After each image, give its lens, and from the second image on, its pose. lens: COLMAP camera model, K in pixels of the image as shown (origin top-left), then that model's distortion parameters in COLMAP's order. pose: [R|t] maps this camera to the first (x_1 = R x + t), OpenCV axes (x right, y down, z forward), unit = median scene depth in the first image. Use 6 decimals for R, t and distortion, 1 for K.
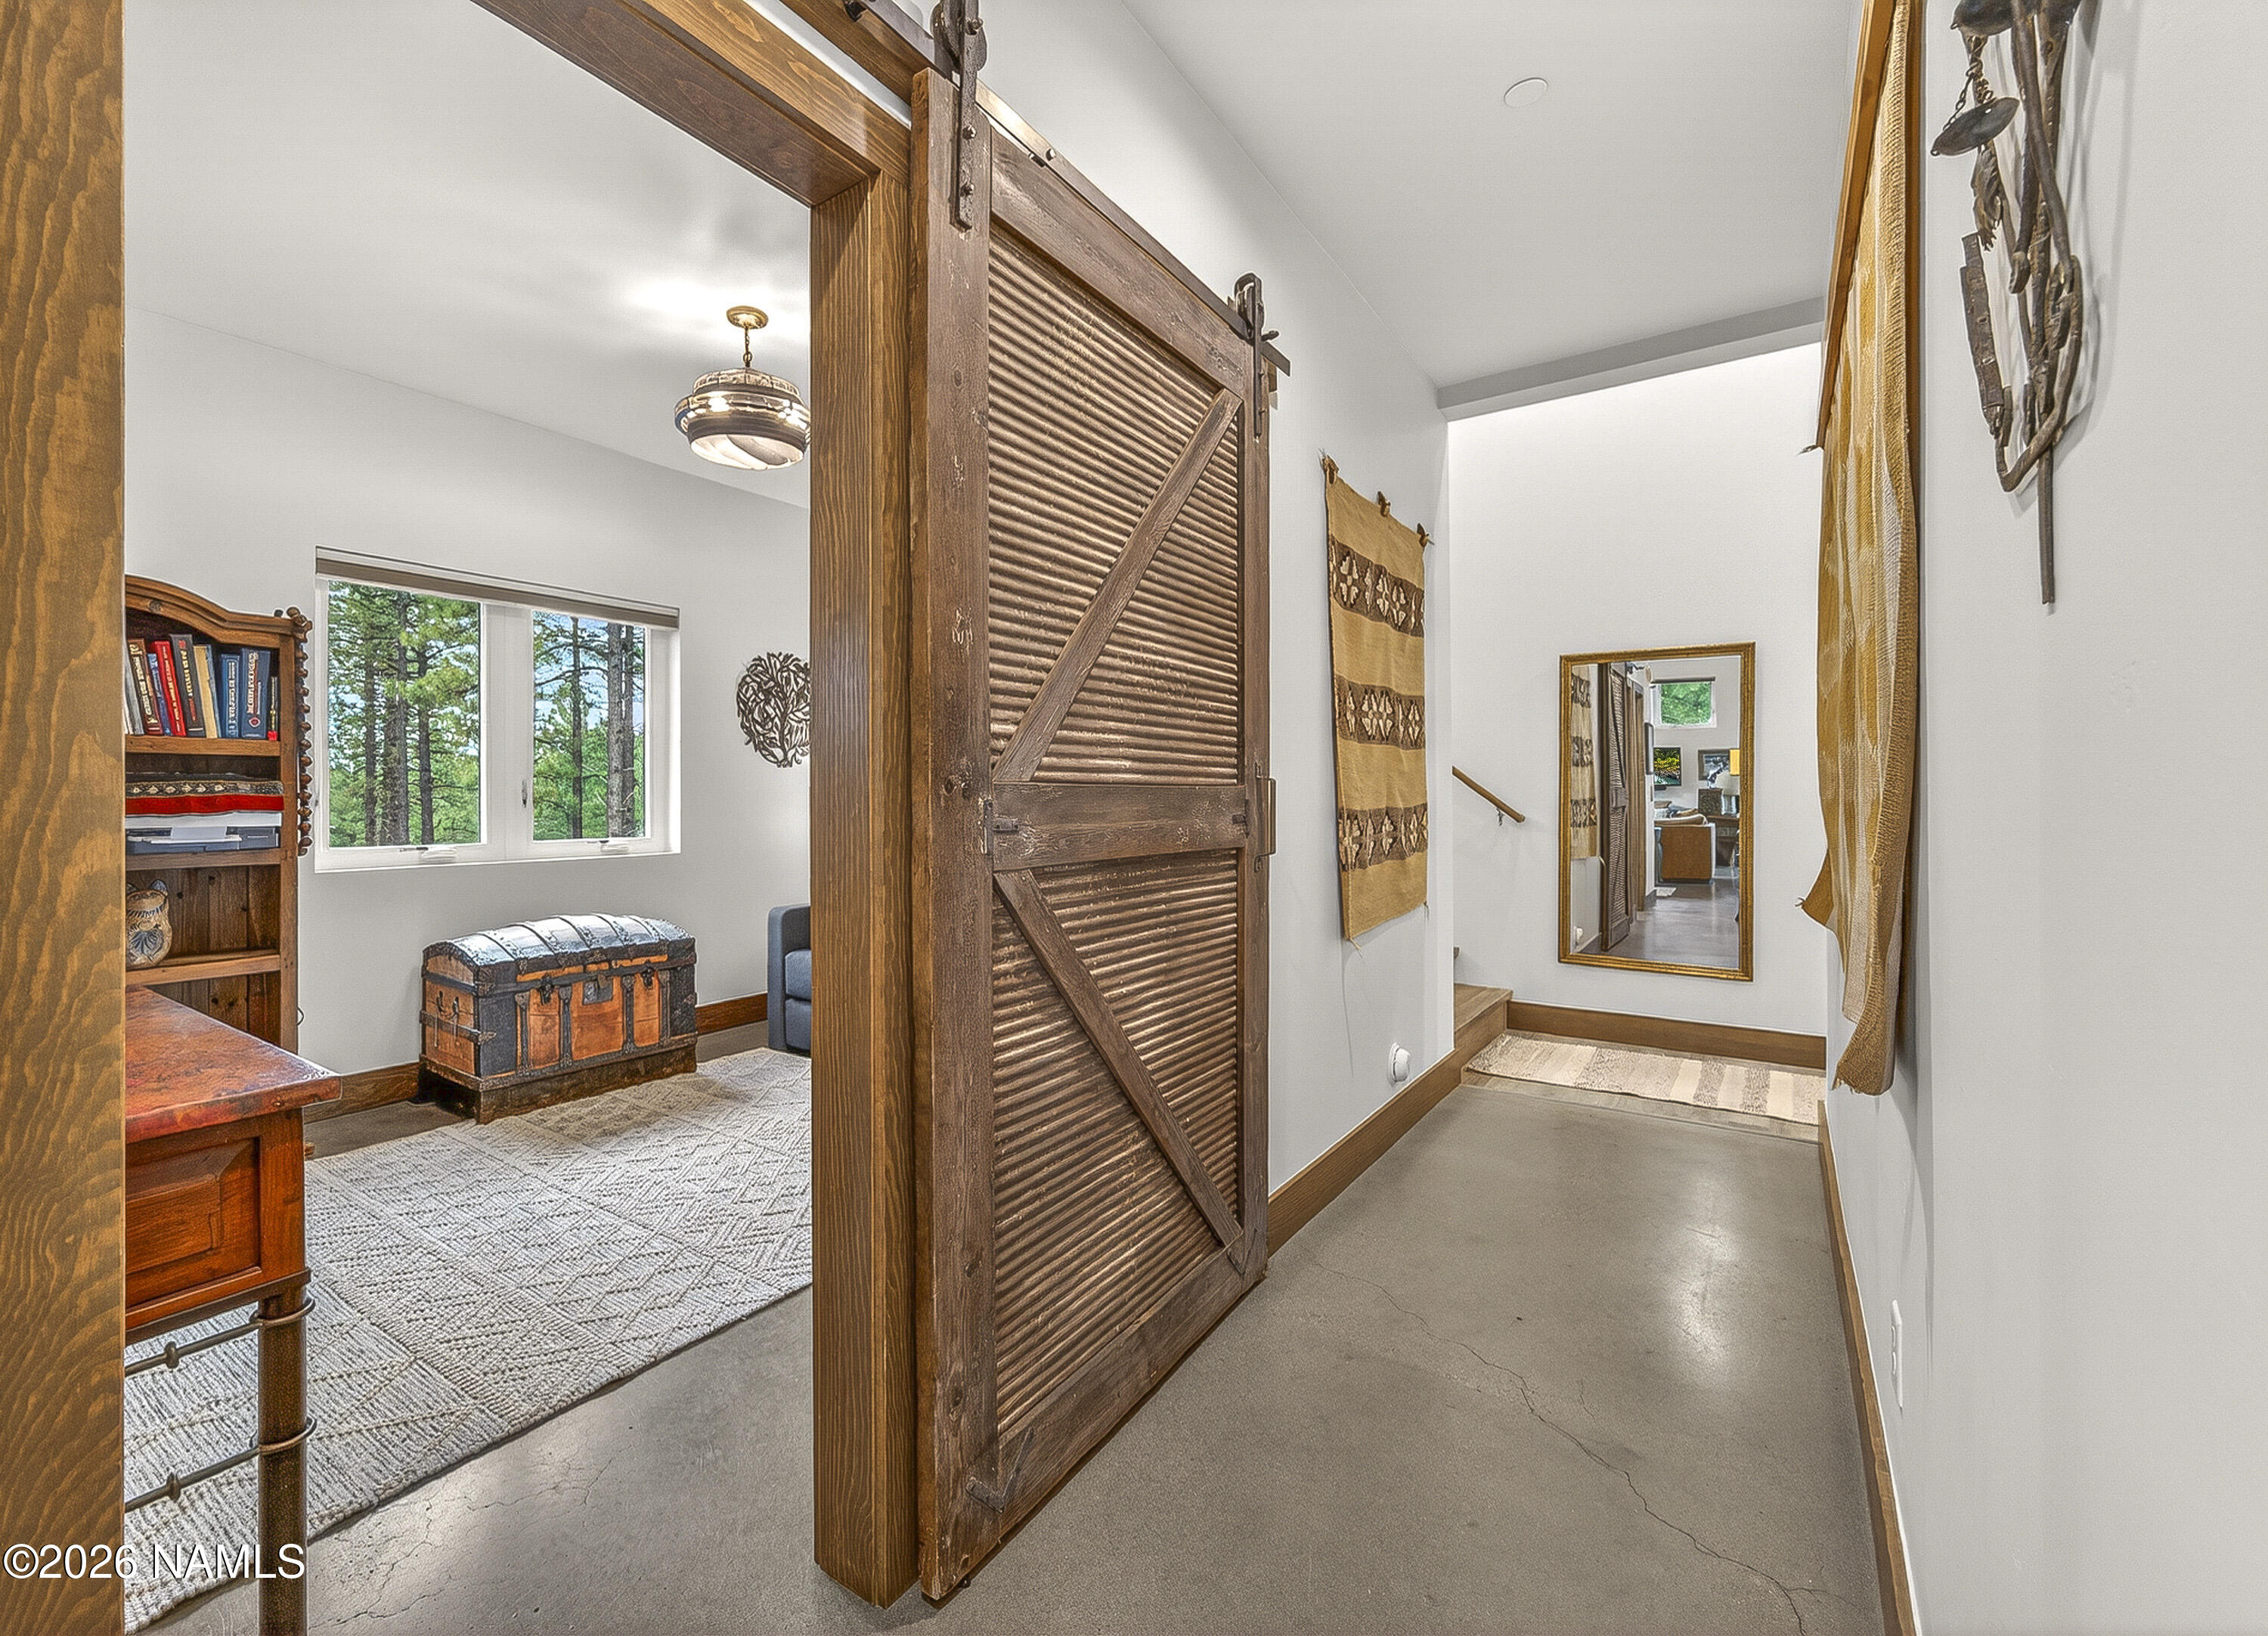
lens RADIAL K [[979.8, 0, 1008.1], [0, 979.8, 798.1], [0, 0, 1]] dist [0.017292, 0.000251]
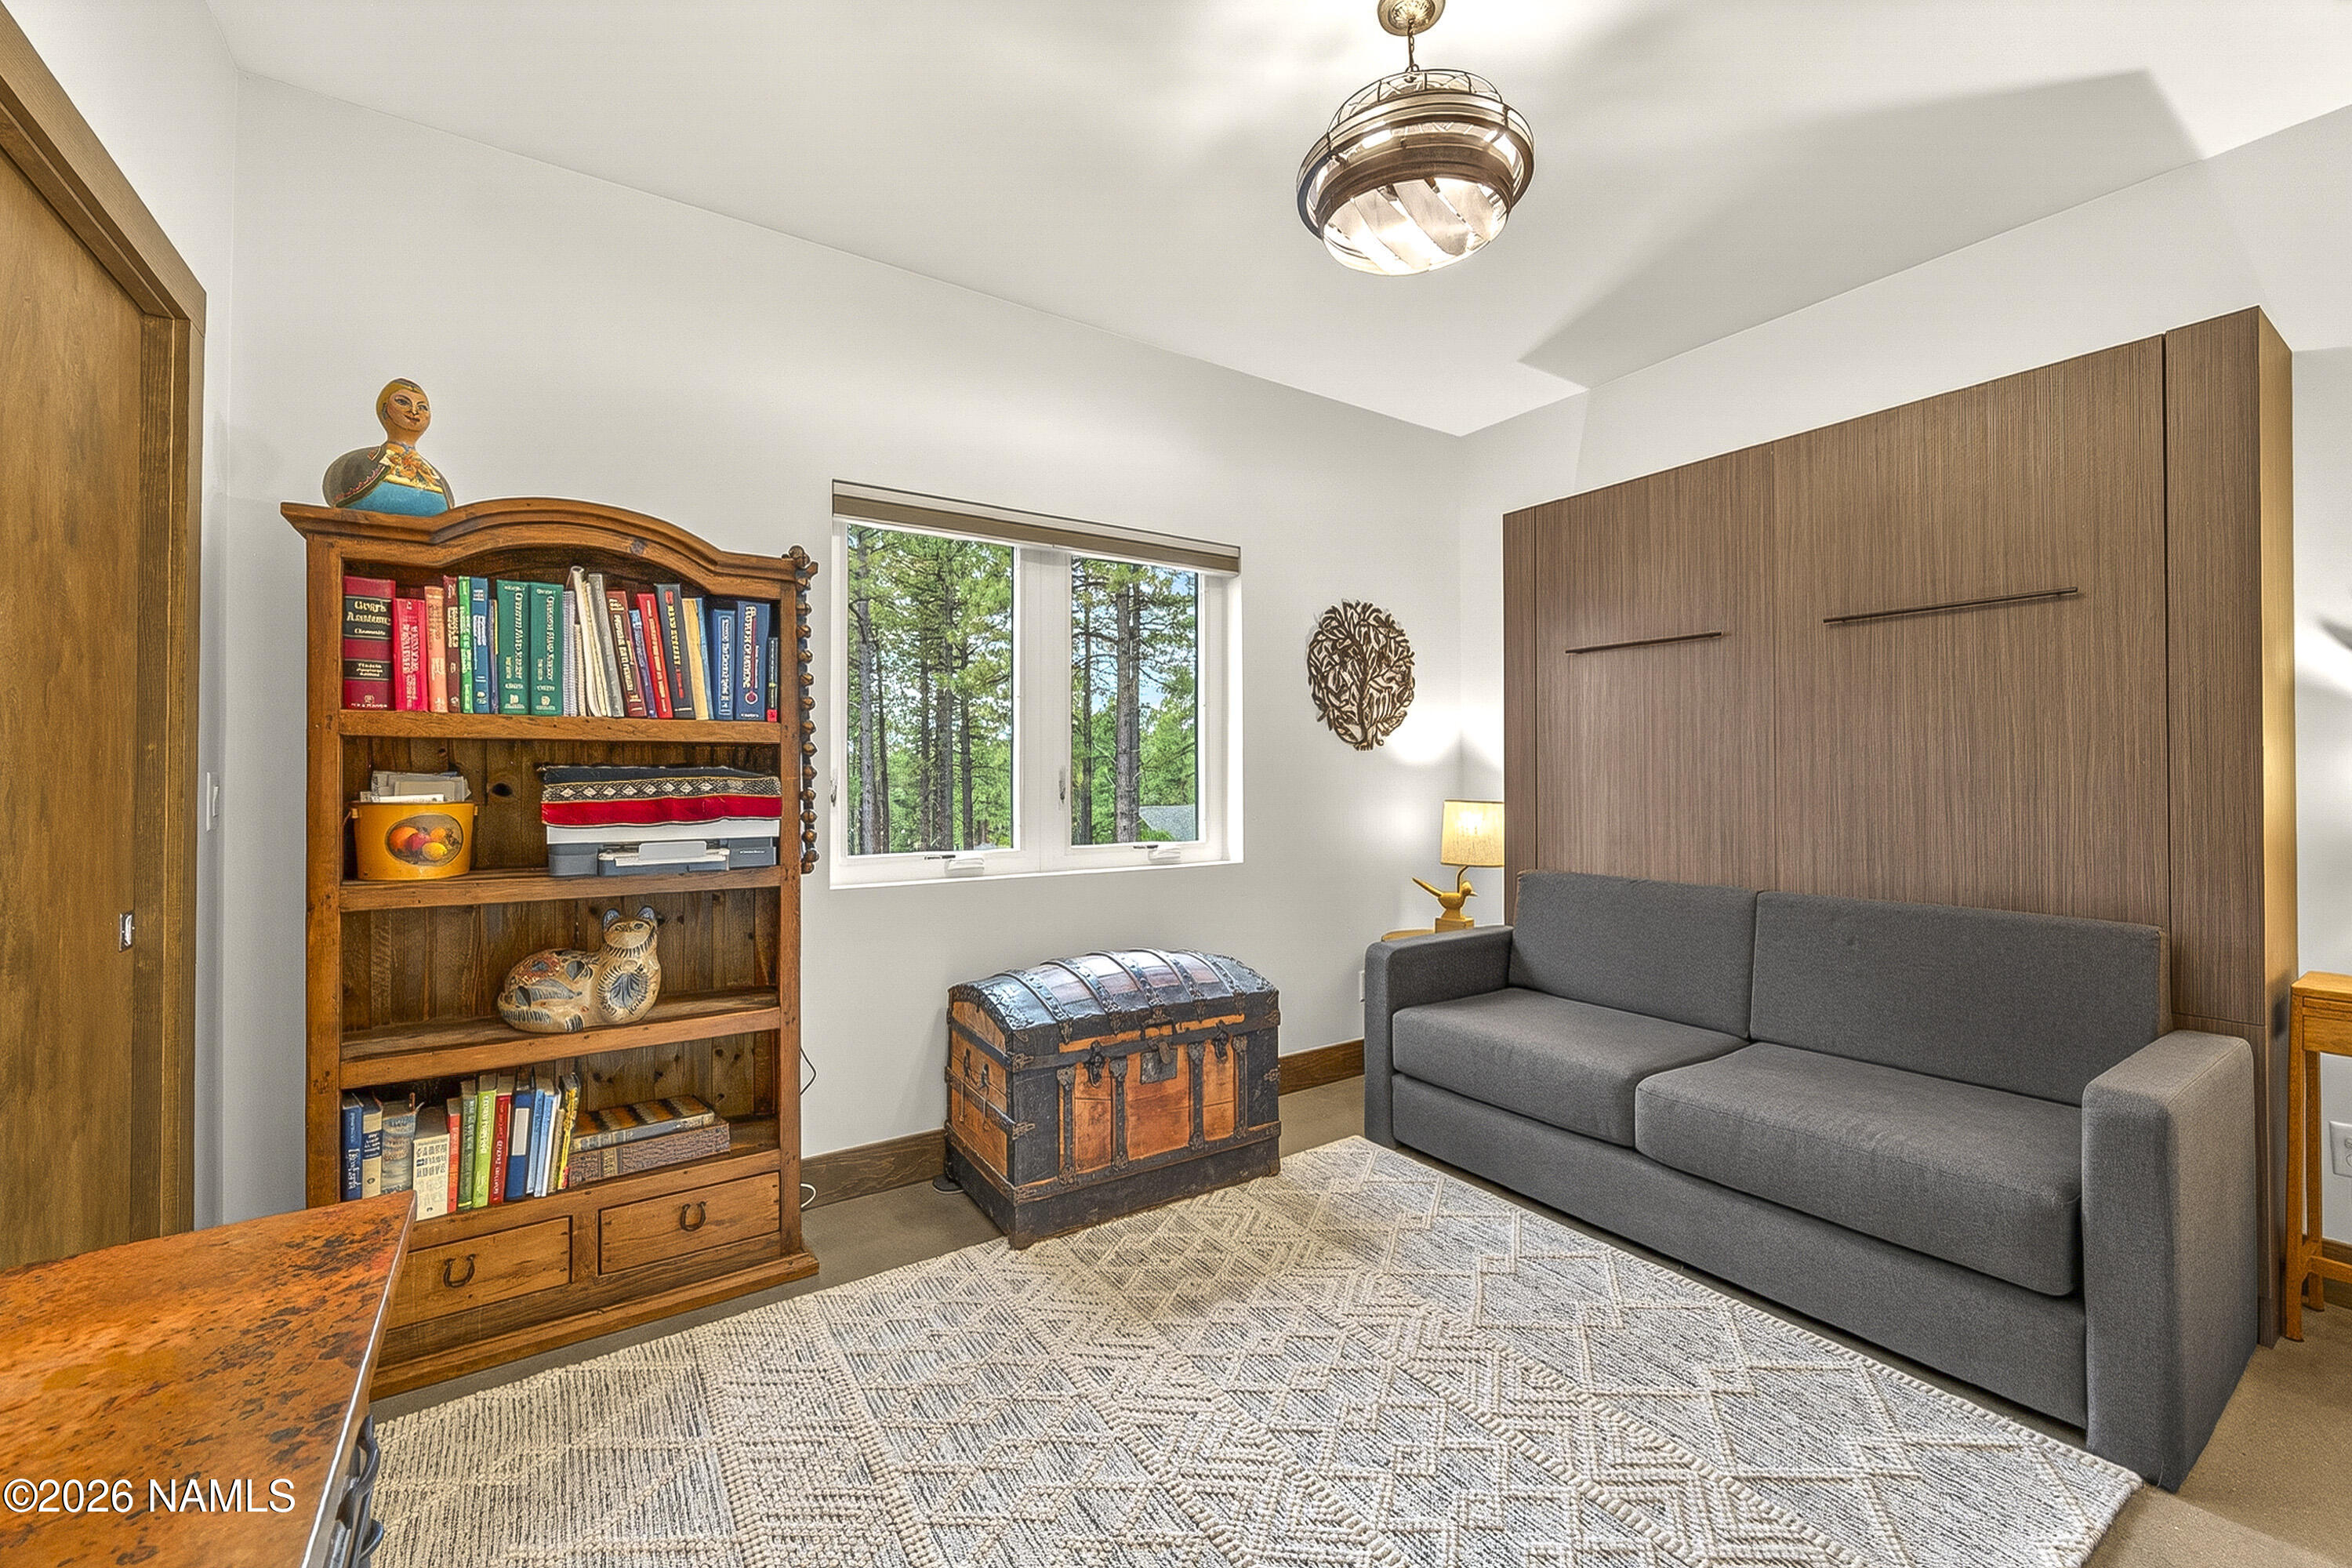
lens RADIAL K [[950.3, 0, 1170.5], [0, 950.3, 772.5], [0, 0, 1]] dist [-0.005555, 0.000179]
pose [[0.948358, 0.000254, -0.317201, -0.192453], [-0.001600, 0.999991, -0.003981, -0.015059], [0.317197, 0.004283, 0.948350, 0.349837]]
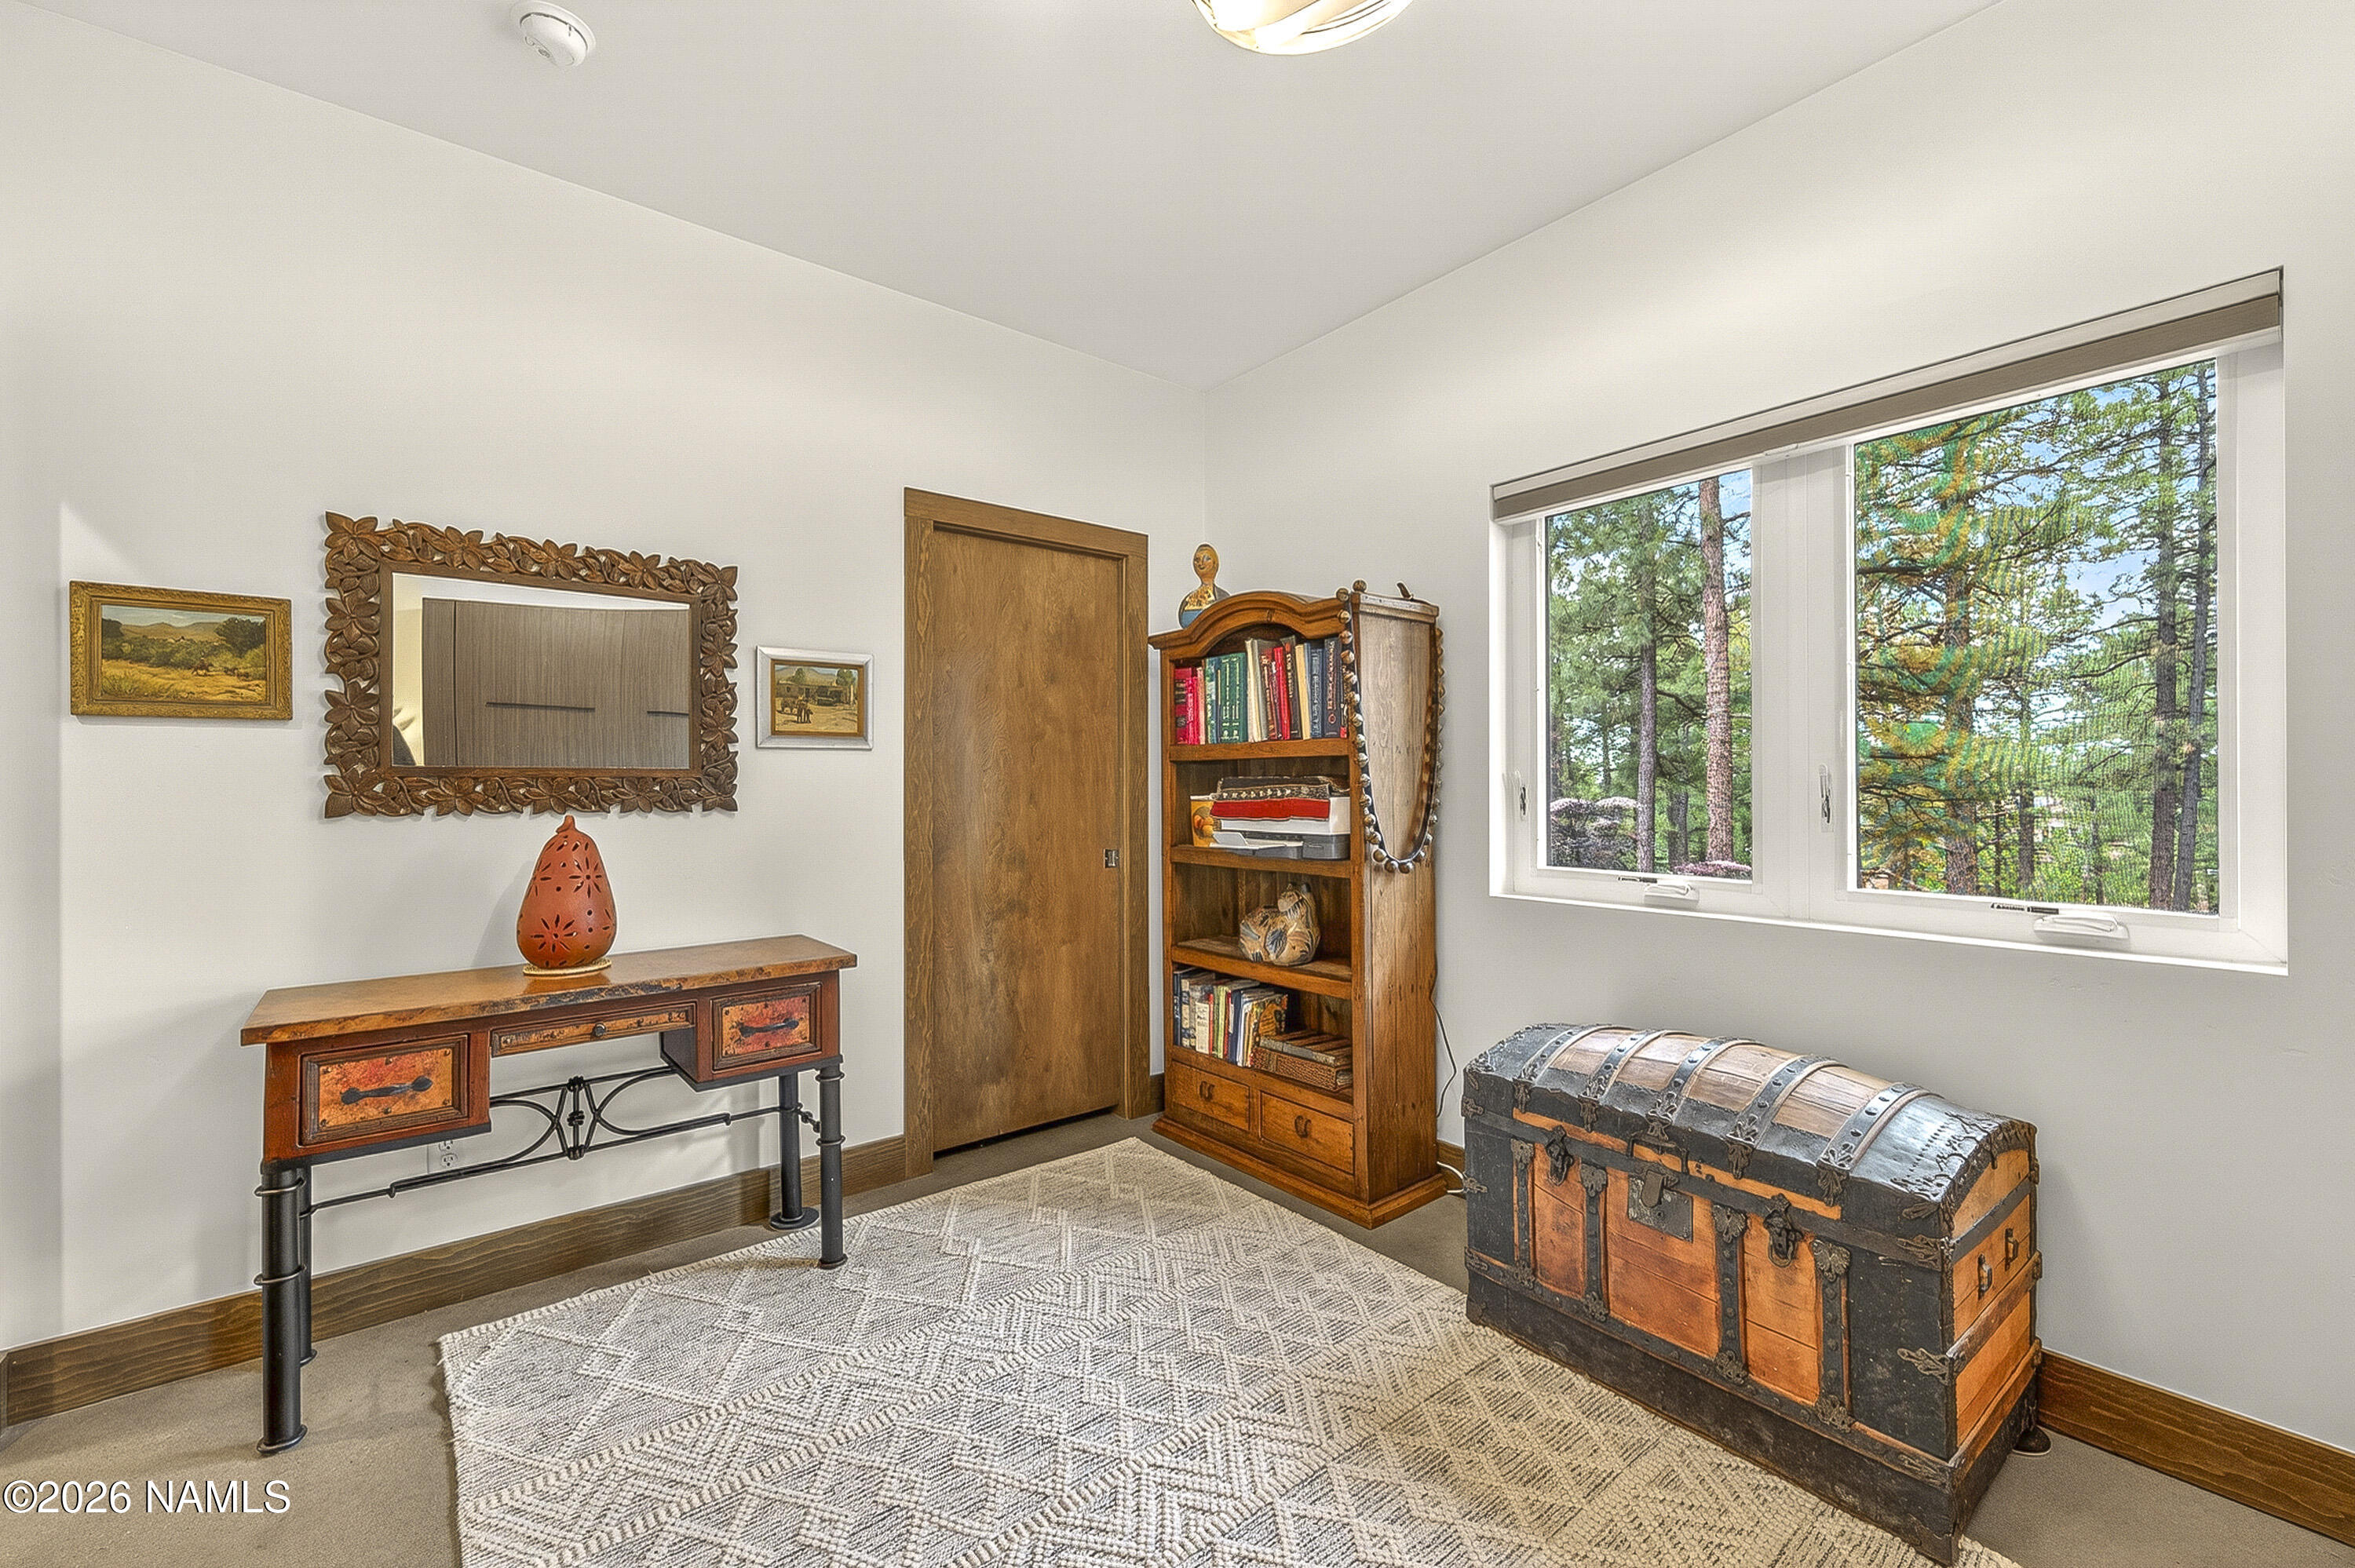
lens RADIAL K [[951.4, 0, 1170.3], [0, 951.4, 784.7], [0, 0, 1]] dist [-0.005555, 0.000179]
pose [[-0.234027, 0.003297, -0.972224, 0.098652], [0.003362, 0.999991, 0.002582, -0.015654], [0.972224, -0.002665, -0.234036, 0.891160]]
